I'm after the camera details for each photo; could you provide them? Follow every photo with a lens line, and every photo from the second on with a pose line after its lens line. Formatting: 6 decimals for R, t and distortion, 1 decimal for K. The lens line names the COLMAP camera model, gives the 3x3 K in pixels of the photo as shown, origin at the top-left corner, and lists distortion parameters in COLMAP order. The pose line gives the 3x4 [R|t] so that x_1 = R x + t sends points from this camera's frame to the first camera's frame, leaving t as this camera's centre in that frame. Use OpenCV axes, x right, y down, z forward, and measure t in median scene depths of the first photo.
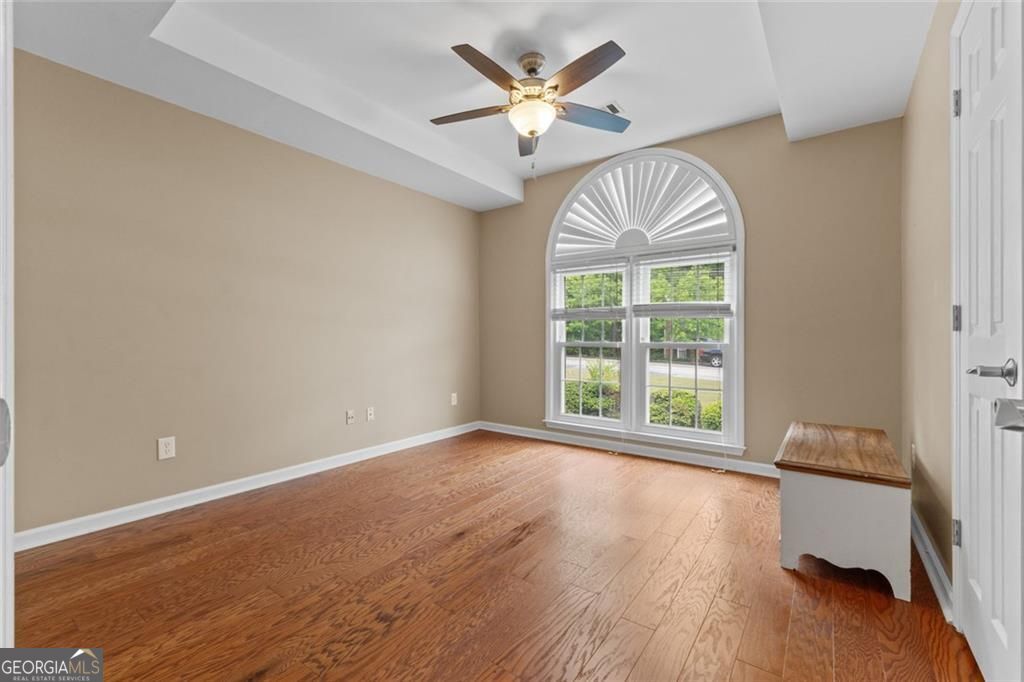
lens RADIAL K [[433.9, 0, 516.6], [0, 433.9, 337.0], [0, 0, 1]] dist [0.001643, 0.000350]
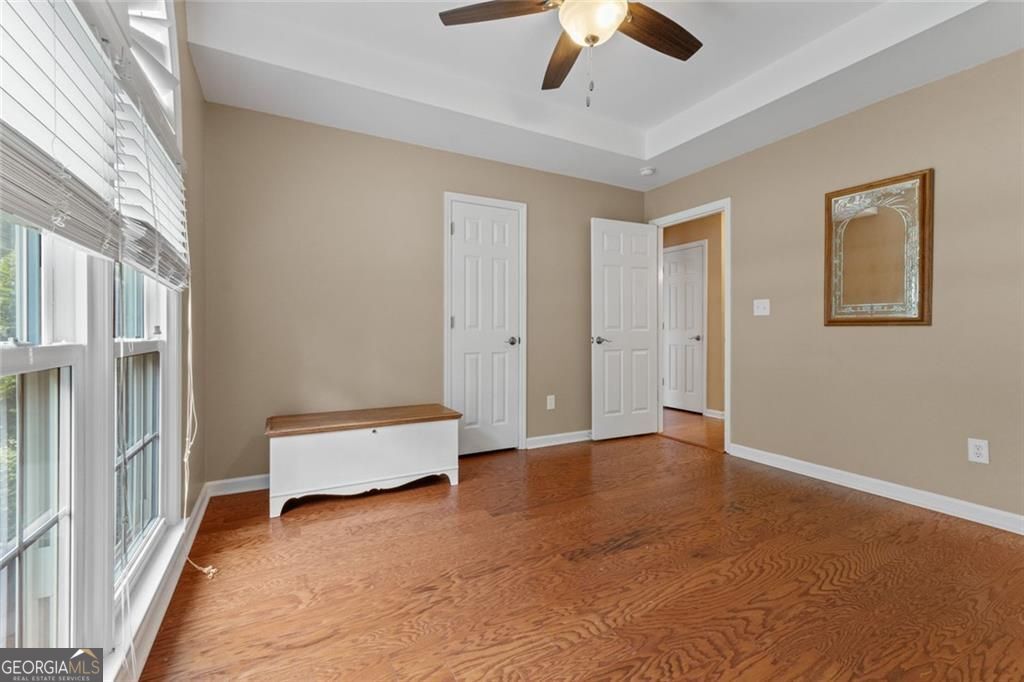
lens RADIAL K [[433.9, 0, 516.6], [0, 433.9, 337.0], [0, 0, 1]] dist [0.001643, 0.000350]
pose [[-0.903324, -0.000992, 0.428958, -0.183025], [-0.000936, 1.000000, 0.000342, 0.019145], [-0.428958, -0.000092, -0.903324, 2.007674]]
